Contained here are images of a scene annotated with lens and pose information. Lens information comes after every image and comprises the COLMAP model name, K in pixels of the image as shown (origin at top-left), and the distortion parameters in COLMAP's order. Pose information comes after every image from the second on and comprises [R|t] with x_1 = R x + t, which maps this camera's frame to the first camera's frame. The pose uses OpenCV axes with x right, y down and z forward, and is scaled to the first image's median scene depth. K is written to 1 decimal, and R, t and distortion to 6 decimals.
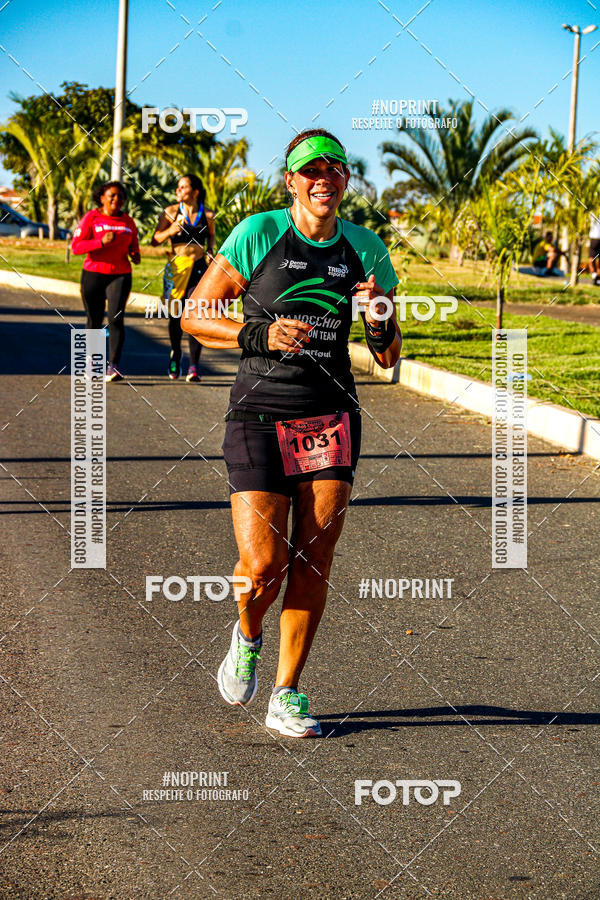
lens RADIAL K [[2556.0, 0, 342.8], [0, 2556.0, 435.2], [0, 0, 1]] dist [0.753325, 0.127857]
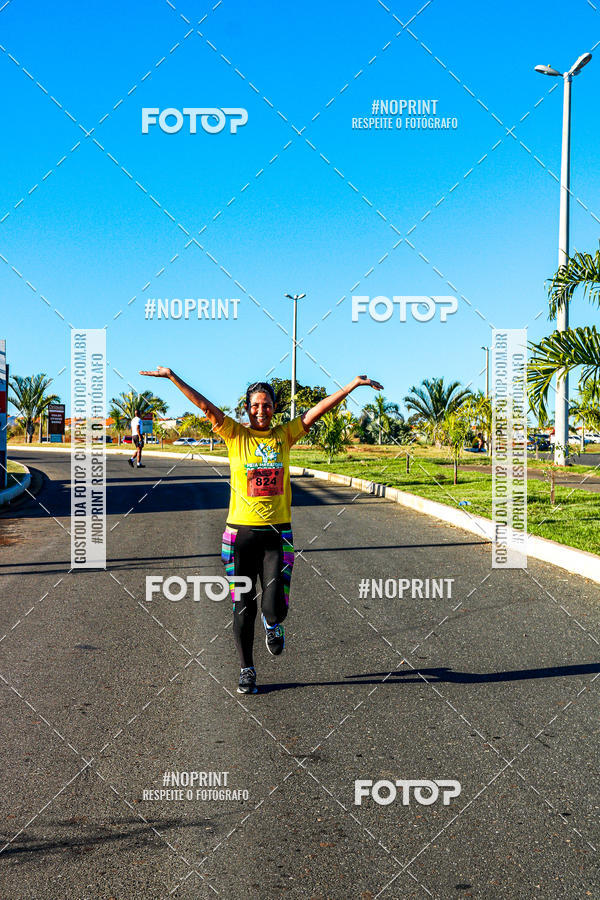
lens RADIAL K [[2180.5, 0, 300.0], [0, 2180.5, 450.0], [0, 0, 1]] dist [0.615435, 0.056935]
pose [[0.999456, -0.031897, 0.008397, -0.096816], [0.032444, 0.996567, -0.076173, 0.080722], [-0.005938, 0.076404, 0.997059, -0.955163]]
